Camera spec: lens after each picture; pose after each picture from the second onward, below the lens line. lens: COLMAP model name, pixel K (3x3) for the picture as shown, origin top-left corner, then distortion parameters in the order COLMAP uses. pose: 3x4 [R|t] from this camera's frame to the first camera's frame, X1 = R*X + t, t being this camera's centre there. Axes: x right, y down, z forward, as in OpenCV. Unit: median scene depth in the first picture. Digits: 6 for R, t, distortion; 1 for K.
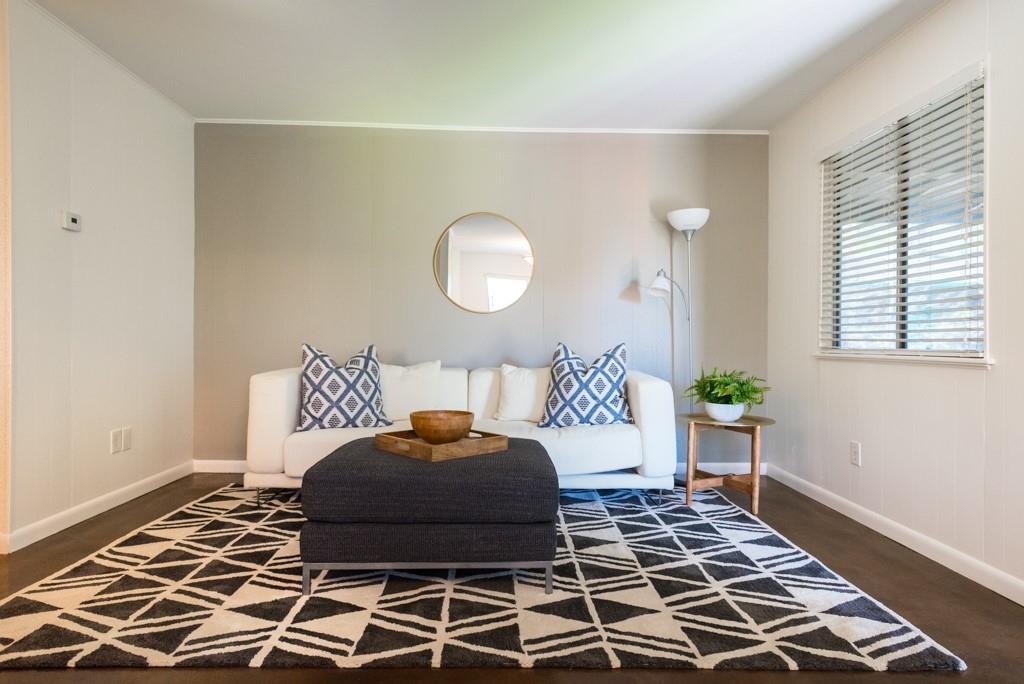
lens RADIAL K [[608.4, 0, 516.3], [0, 608.4, 338.9], [0, 0, 1]] dist [0.010053, 0.001204]
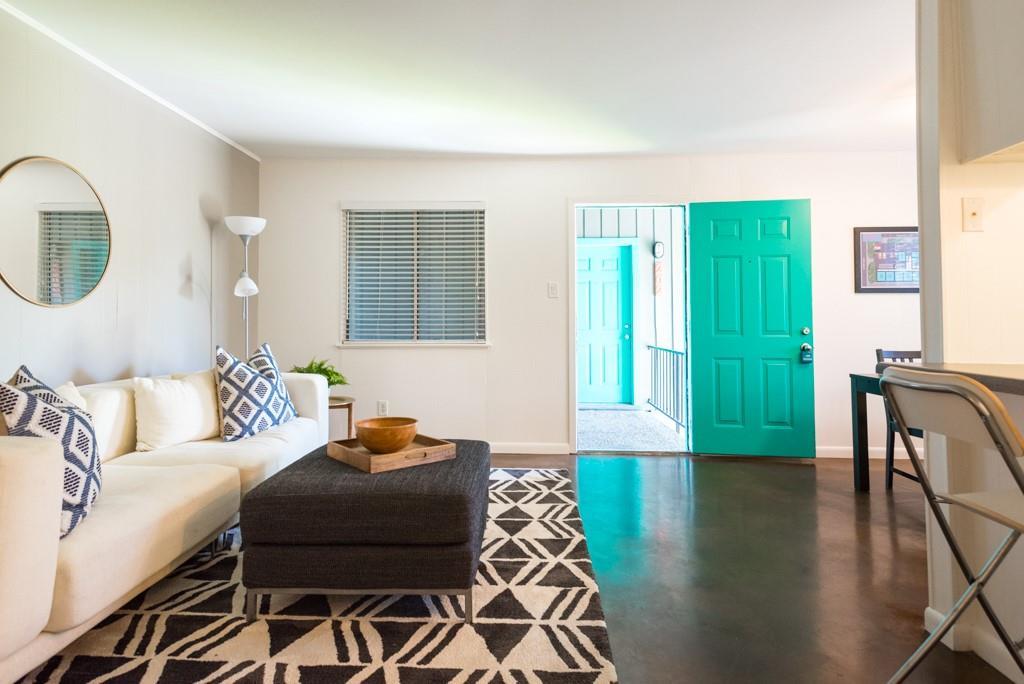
lens RADIAL K [[558.9, 0, 500.3], [0, 558.9, 307.6], [0, 0, 1]] dist [0.002639, 0.000531]
pose [[0.071719, 0.018826, 0.997247, -1.260852], [-0.000423, 0.999822, -0.018844, -0.060351], [-0.997425, 0.000929, 0.071714, 0.910551]]
